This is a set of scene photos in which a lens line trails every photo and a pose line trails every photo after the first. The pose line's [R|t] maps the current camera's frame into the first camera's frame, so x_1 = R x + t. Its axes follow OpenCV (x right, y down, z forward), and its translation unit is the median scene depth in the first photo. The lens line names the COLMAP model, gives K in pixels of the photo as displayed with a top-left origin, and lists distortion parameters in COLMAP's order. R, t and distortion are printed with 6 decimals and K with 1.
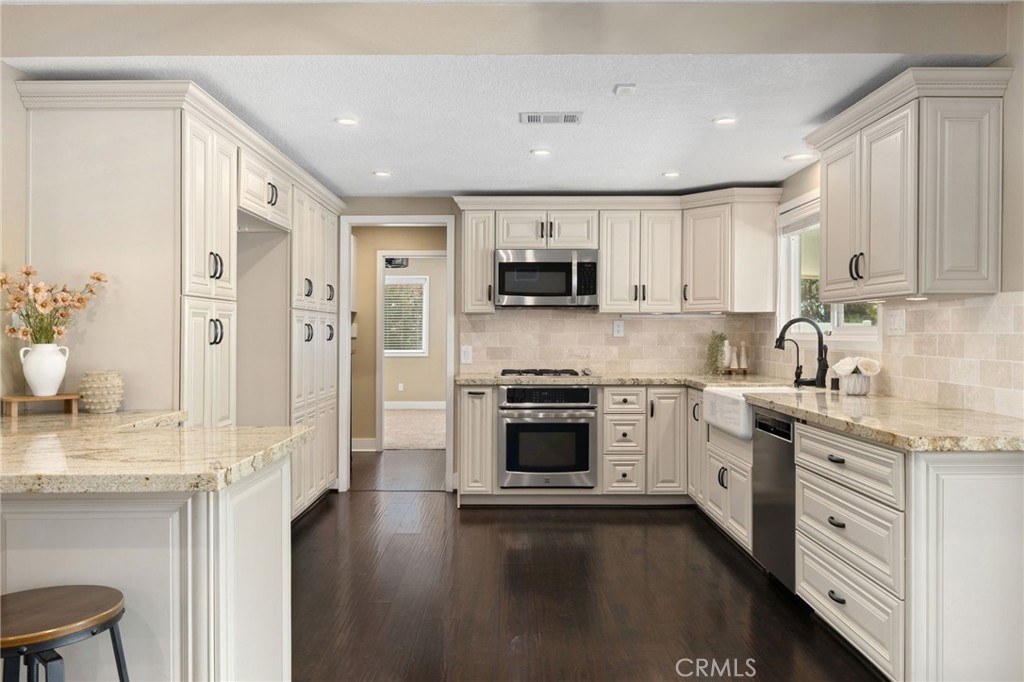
lens RADIAL K [[788.7, 0, 510.5], [0, 788.7, 337.0], [0, 0, 1]] dist [0.010189, -0.002249]
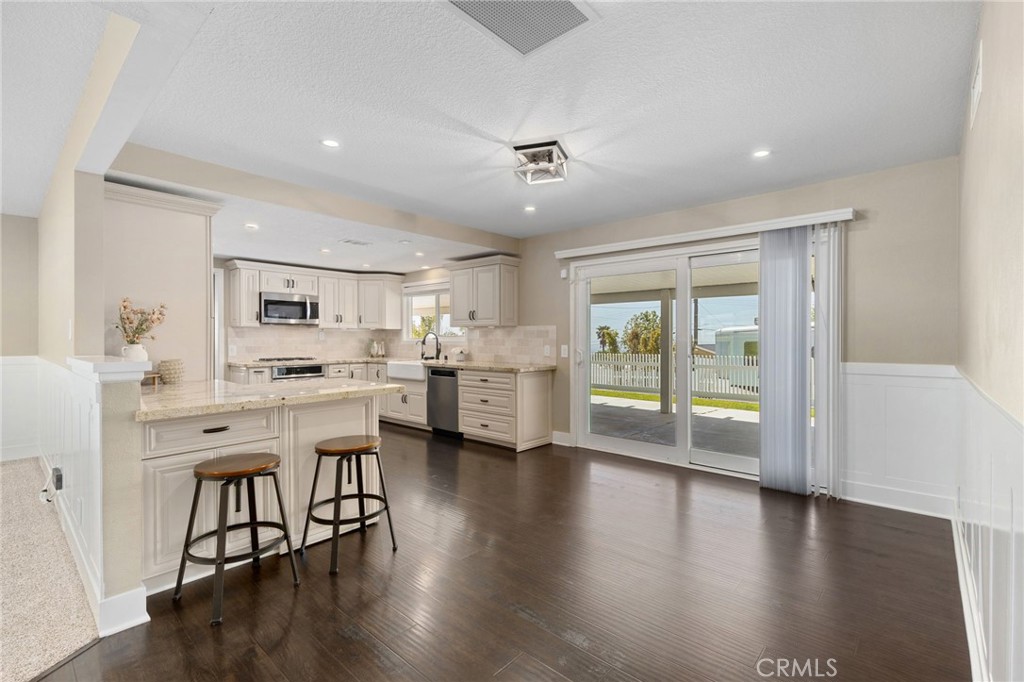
lens RADIAL K [[455.2, 0, 519.0], [0, 455.2, 340.9], [0, 0, 1]] dist [0.000599, 0.000260]
pose [[0.665683, -0.003340, 0.746227, -0.430693], [0.002981, 0.999994, 0.001816, 0.001022], [-0.746229, 0.001015, 0.665689, -0.143530]]
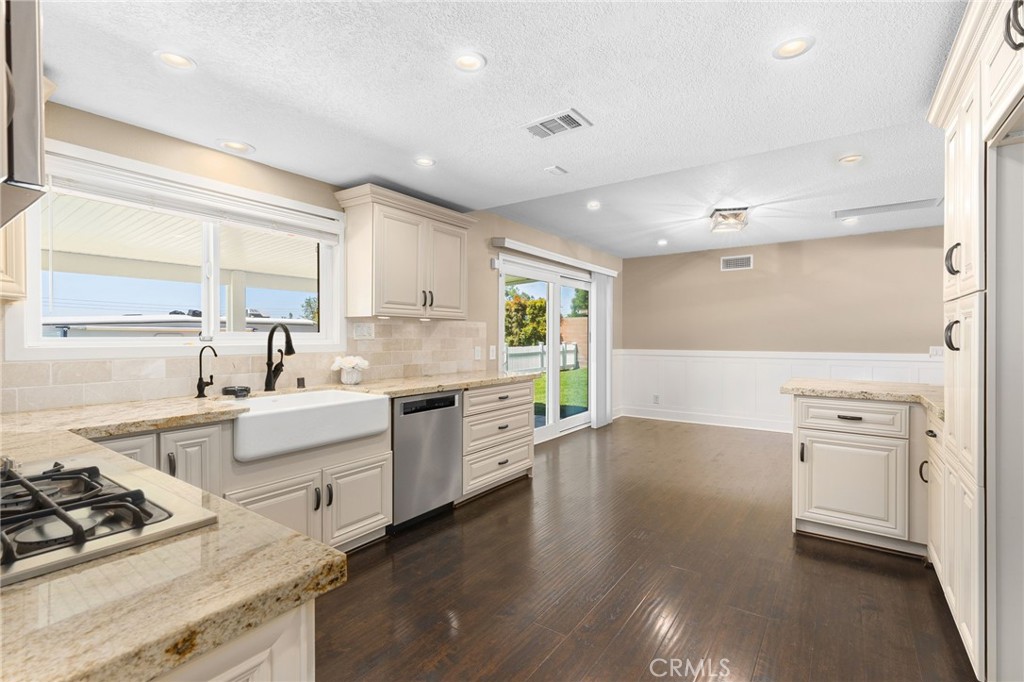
lens RADIAL K [[455.2, 0, 517.7], [0, 455.2, 339.1], [0, 0, 1]] dist [0.000599, 0.000260]
pose [[-0.814227, -0.001407, 0.580545, -0.176819], [0.003406, 0.999968, 0.007201, -0.005705], [-0.580536, 0.007841, -0.814197, 1.054108]]
